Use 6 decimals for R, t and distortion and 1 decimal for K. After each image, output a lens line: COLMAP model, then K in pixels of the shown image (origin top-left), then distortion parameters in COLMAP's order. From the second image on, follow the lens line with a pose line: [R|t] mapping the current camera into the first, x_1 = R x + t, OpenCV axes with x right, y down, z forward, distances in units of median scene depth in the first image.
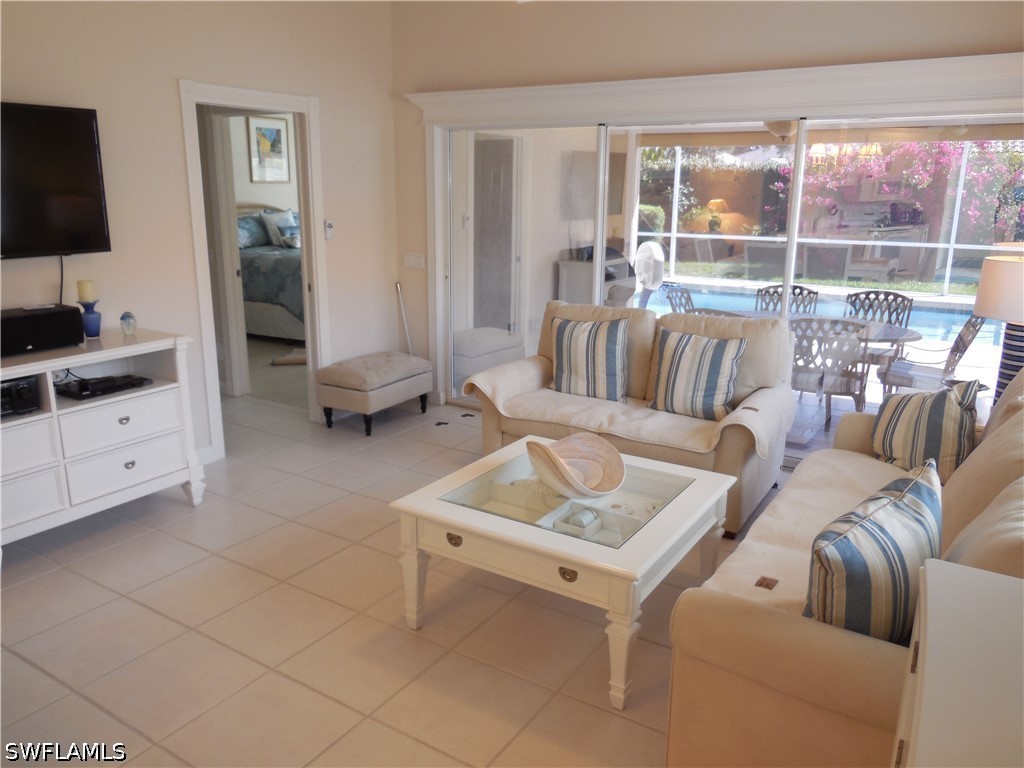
lens RADIAL K [[777.6, 0, 513.9], [0, 777.6, 379.0], [0, 0, 1]] dist [-0.003433, -0.001841]
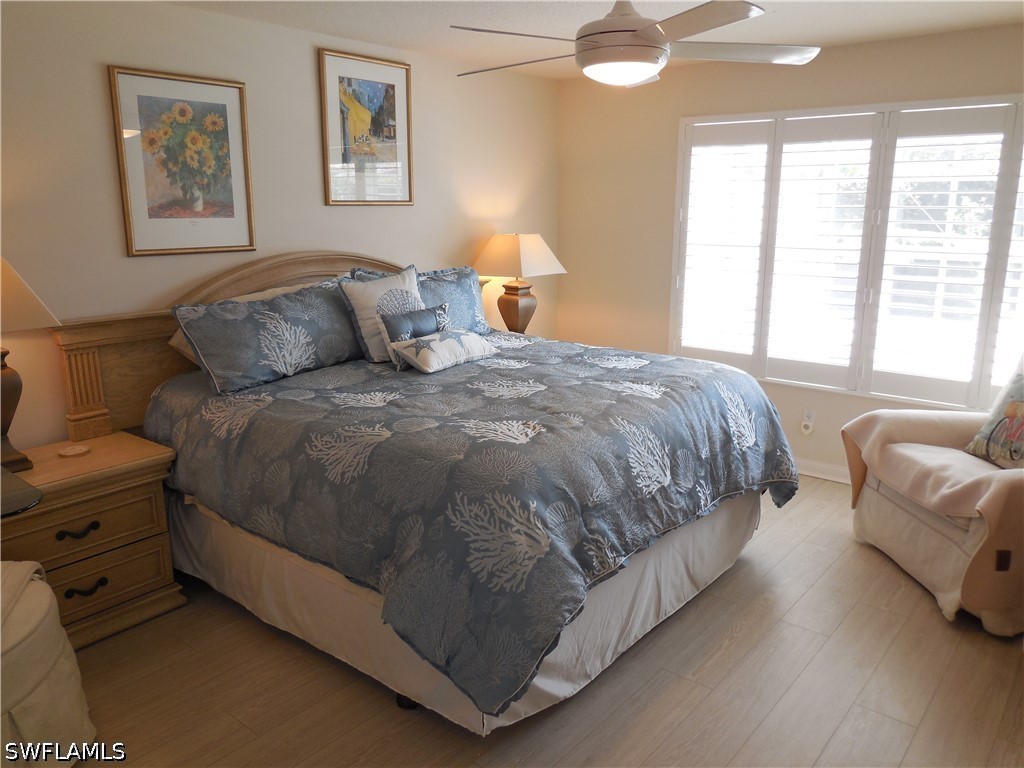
lens RADIAL K [[764.8, 0, 512.0], [0, 764.8, 384.0], [0, 0, 1]] dist [-0.001802, -0.001501]
pose [[0.991962, 0.020600, -0.124846, -0.216297], [-0.023155, 0.999551, -0.019043, -0.177305], [0.124398, 0.021781, 0.991993, 0.712757]]
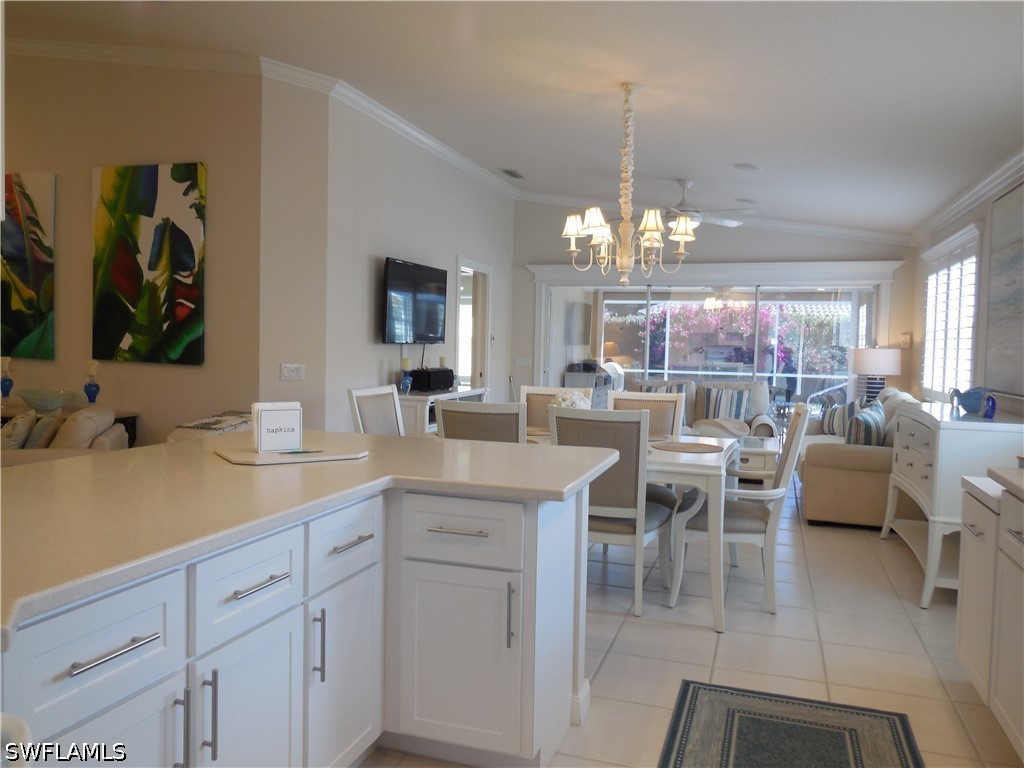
lens RADIAL K [[782.4, 0, 497.1], [0, 782.4, 384.4], [0, 0, 1]] dist [-0.029240, -0.002213]
pose [[0.974078, 0.000934, 0.226210, -0.412345], [0.041990, 0.981866, -0.184866, 0.144340], [-0.222280, 0.189573, 0.956375, -0.406985]]
